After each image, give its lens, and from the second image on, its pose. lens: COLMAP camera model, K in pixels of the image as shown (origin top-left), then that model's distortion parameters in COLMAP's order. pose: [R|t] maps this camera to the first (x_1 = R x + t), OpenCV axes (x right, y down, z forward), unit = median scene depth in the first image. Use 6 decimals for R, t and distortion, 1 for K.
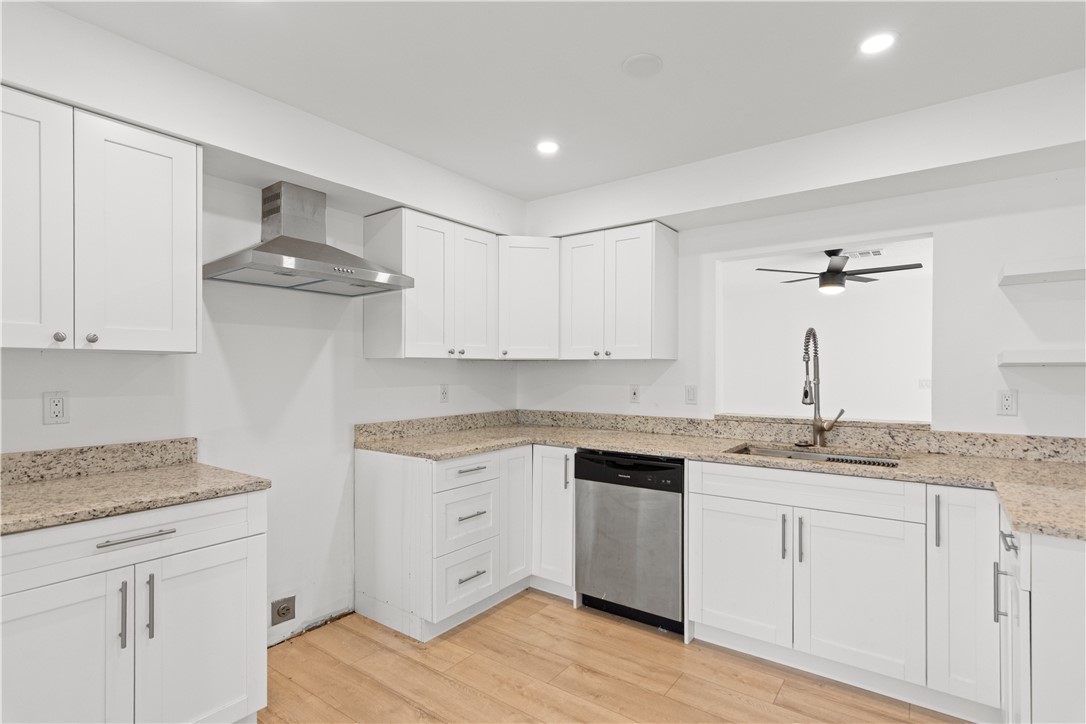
lens RADIAL K [[530.2, 0, 542.7], [0, 530.2, 372.9], [0, 0, 1]] dist [0.000090, -0.000379]
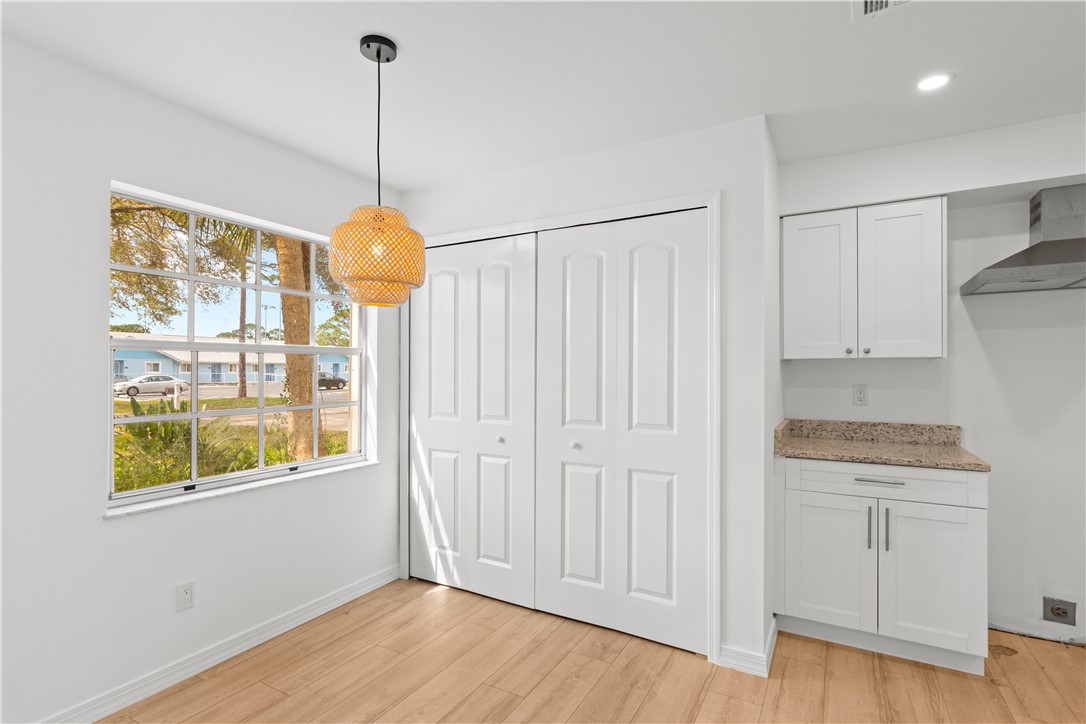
lens RADIAL K [[530.2, 0, 542.7], [0, 530.2, 372.9], [0, 0, 1]] dist [0.000090, -0.000379]
pose [[0.115197, 0.002997, -0.993338, 0.514809], [-0.002754, 0.999993, 0.002698, -0.001472], [0.993339, 0.002425, 0.115205, -0.110394]]
